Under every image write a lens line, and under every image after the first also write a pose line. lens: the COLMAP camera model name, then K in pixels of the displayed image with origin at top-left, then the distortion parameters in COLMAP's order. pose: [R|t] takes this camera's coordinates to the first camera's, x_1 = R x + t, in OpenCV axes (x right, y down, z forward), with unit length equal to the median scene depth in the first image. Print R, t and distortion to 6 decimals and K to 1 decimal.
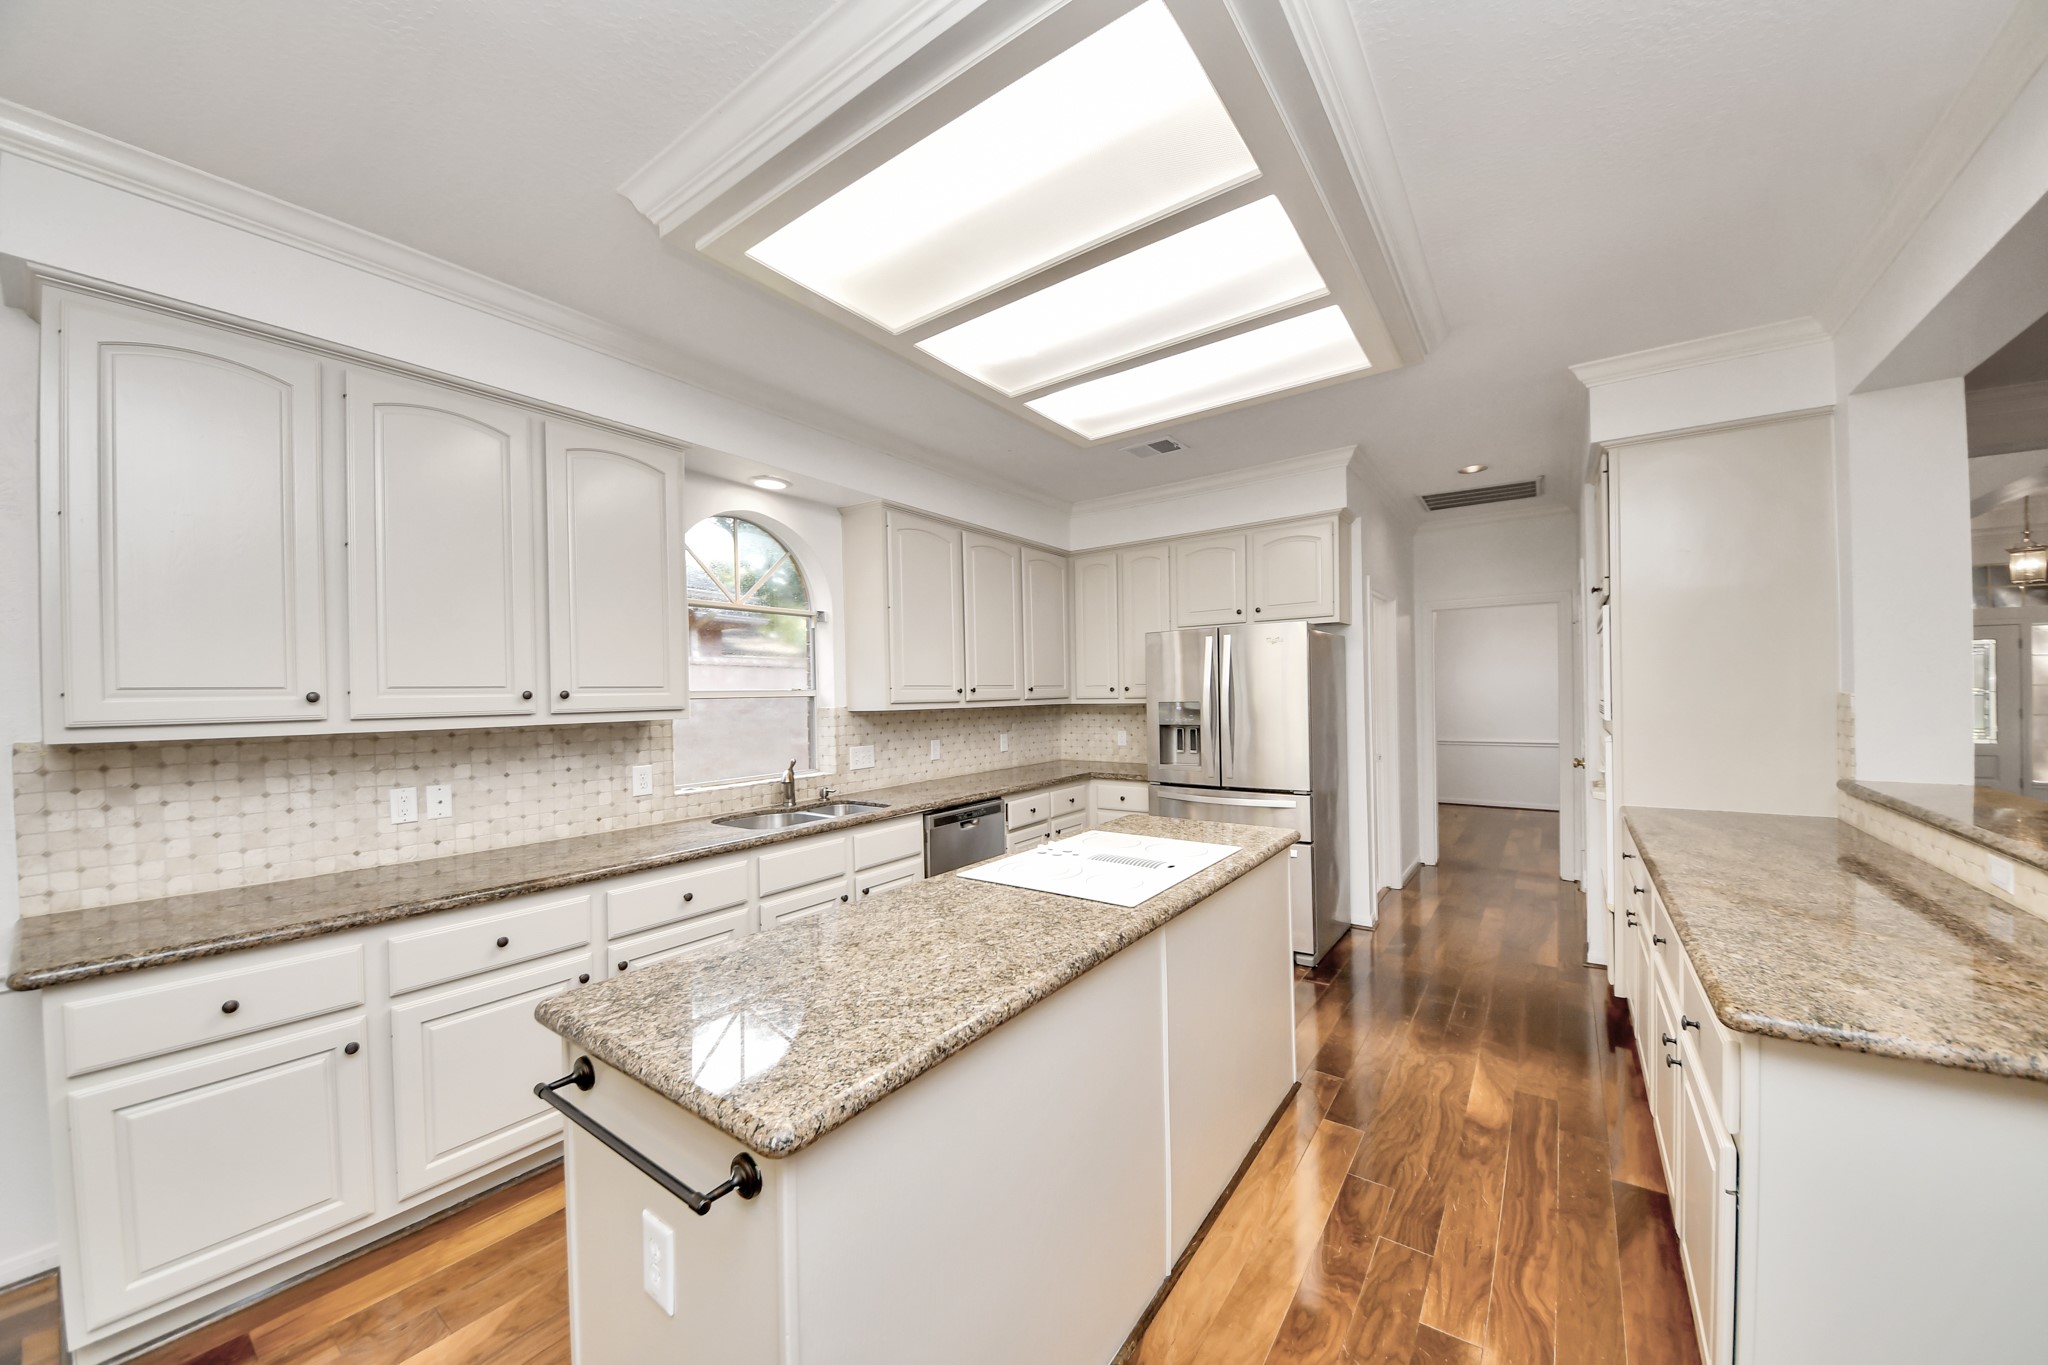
lens RADIAL K [[728.1, 0, 1010.9], [0, 728.1, 701.4], [0, 0, 1]] dist [0.003282, -0.004791]
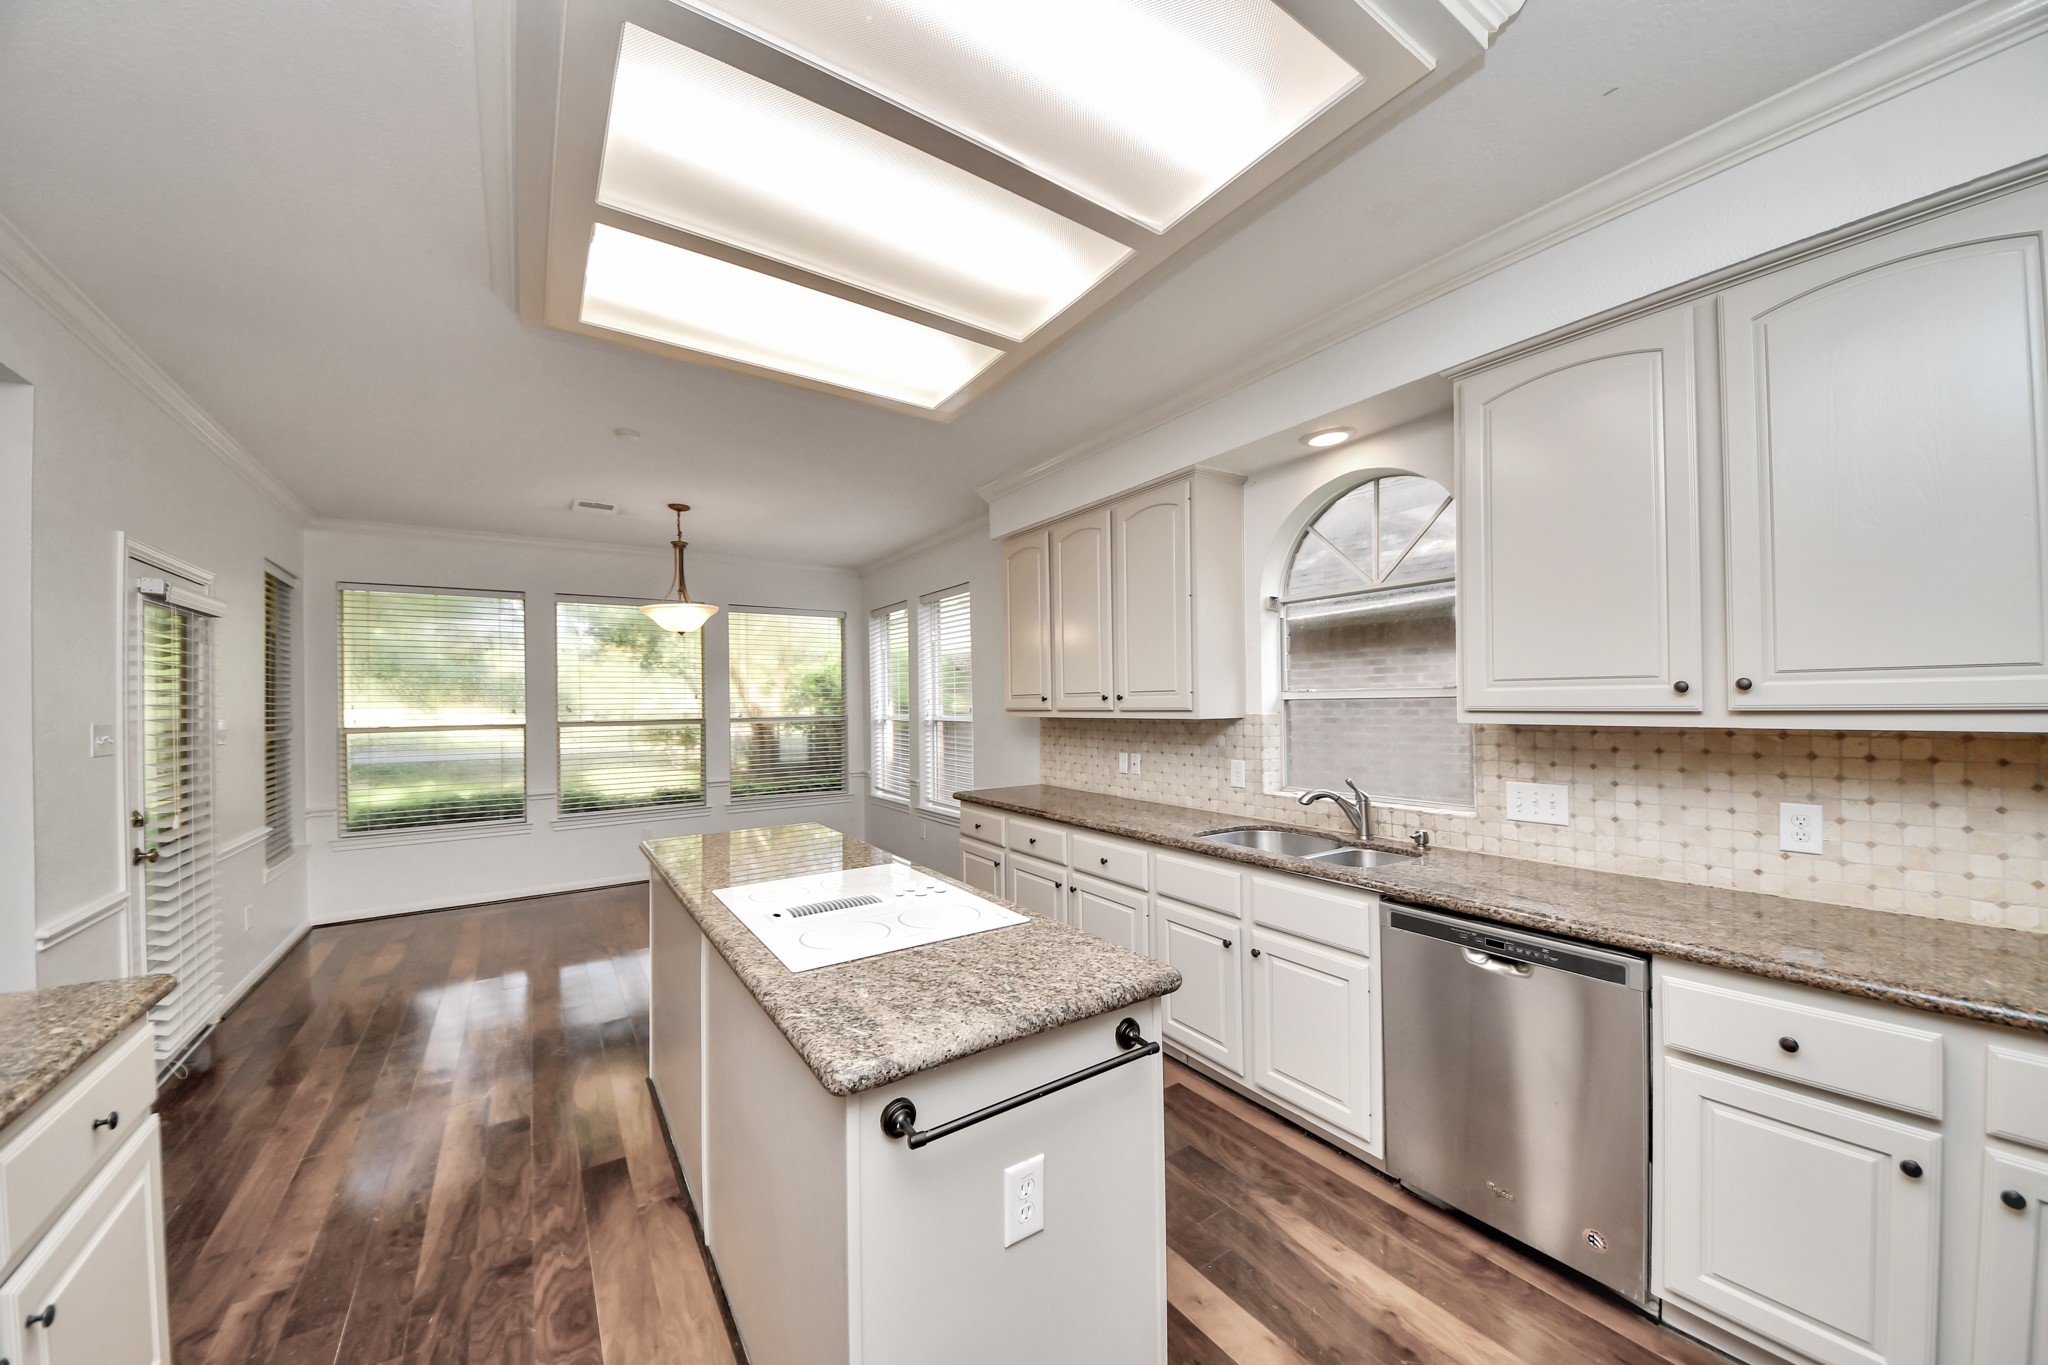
lens RADIAL K [[728.1, 0, 1016.6], [0, 728.1, 693.3], [0, 0, 1]] dist [0.003282, -0.004791]
pose [[-0.331256, 0.010521, -0.943482, 0.686015], [0.005985, 0.999941, 0.009049, -0.026414], [0.943522, -0.002650, -0.331300, 1.139729]]
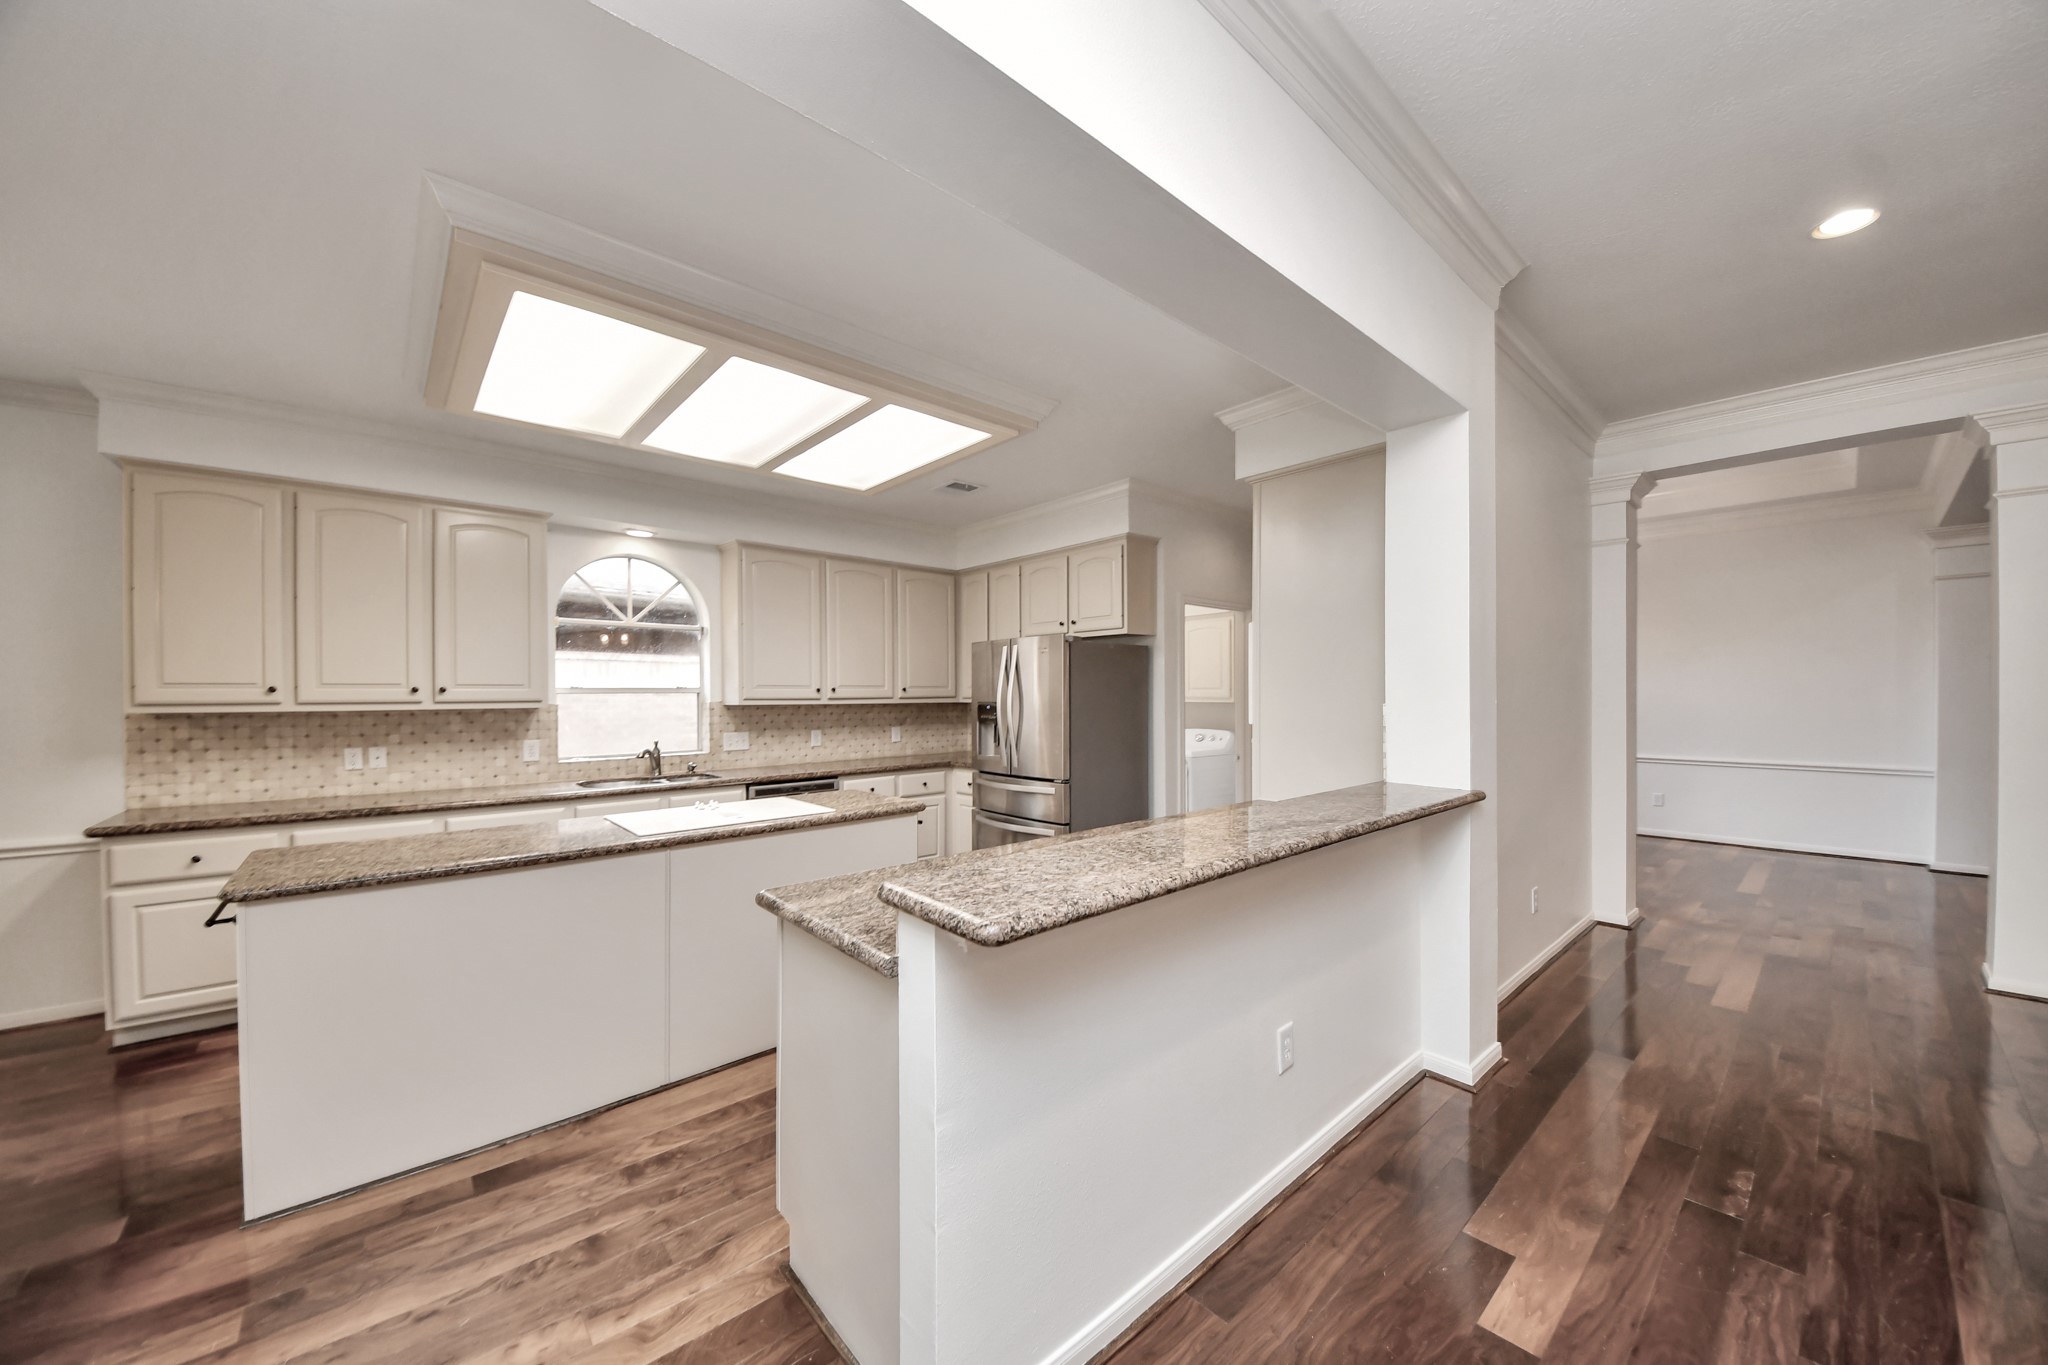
lens RADIAL K [[728.1, 0, 1019.2], [0, 728.1, 707.6], [0, 0, 1]] dist [0.003282, -0.004791]
pose [[0.977376, 0.019307, -0.210627, 0.775508], [-0.016997, 0.999774, 0.012771, -0.010169], [0.210826, -0.008902, 0.977483, -0.197437]]
